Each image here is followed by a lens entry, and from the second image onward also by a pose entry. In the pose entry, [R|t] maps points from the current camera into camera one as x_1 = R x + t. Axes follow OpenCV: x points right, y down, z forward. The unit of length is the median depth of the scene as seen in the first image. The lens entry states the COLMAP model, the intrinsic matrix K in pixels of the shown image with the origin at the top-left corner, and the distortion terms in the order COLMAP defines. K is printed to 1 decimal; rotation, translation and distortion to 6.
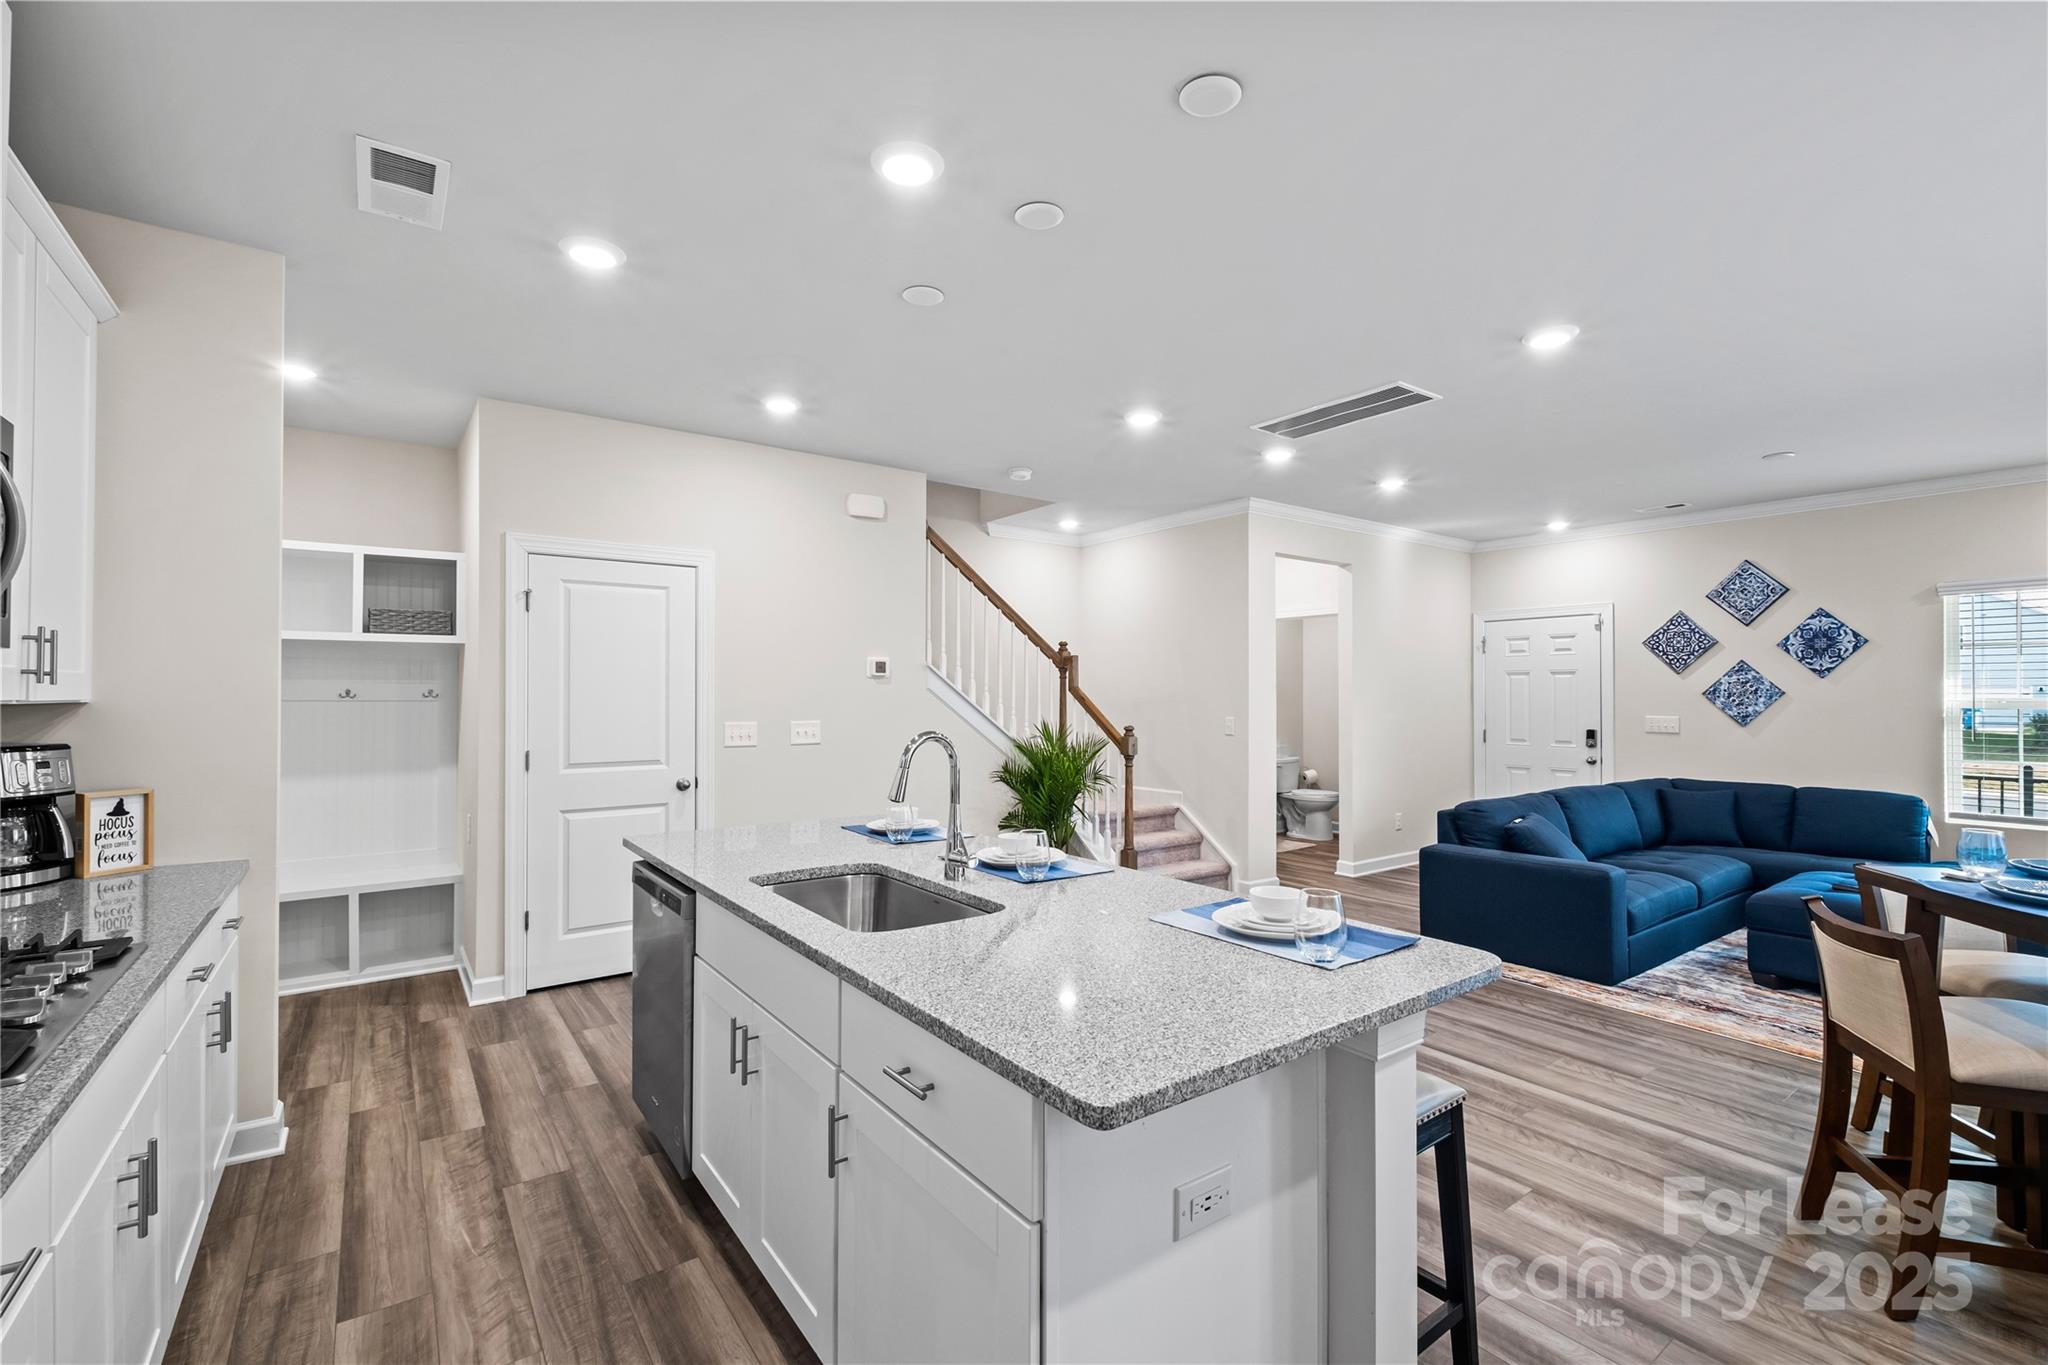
lens RADIAL K [[882.8, 0, 1028.6], [0, 882.8, 686.7], [0, 0, 1]] dist [0.002957, -0.004602]
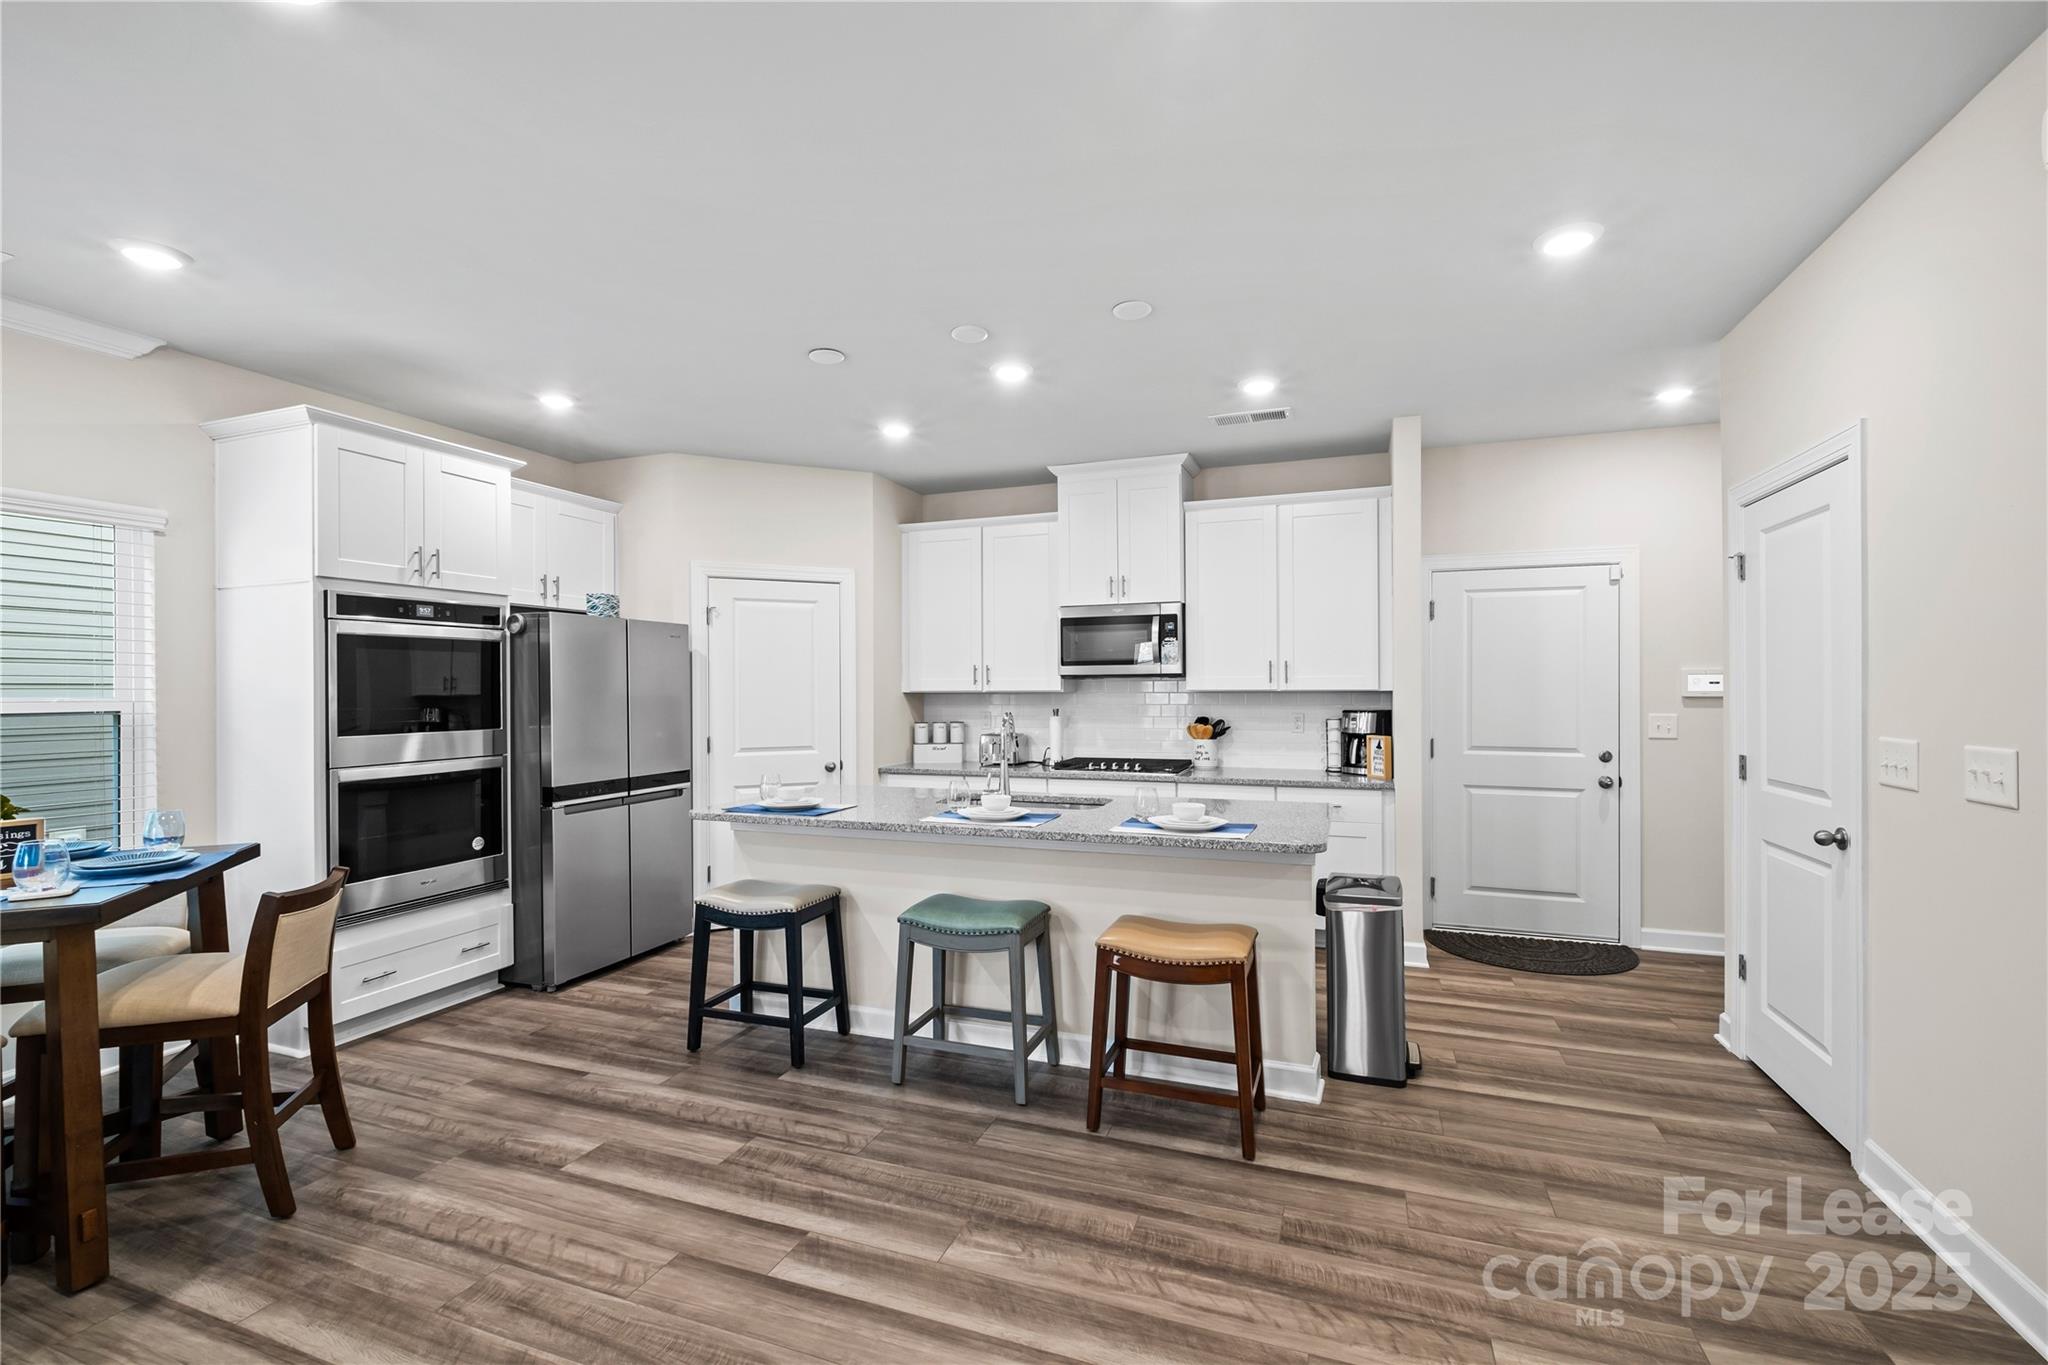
lens RADIAL K [[882.8, 0, 1029.6], [0, 882.8, 688.2], [0, 0, 1]] dist [0.002957, -0.004602]
pose [[-0.836550, 0.003274, -0.547881, 0.293302], [0.009291, 0.999923, -0.008210, 0.008940], [0.547812, -0.011958, -0.836516, 0.942341]]
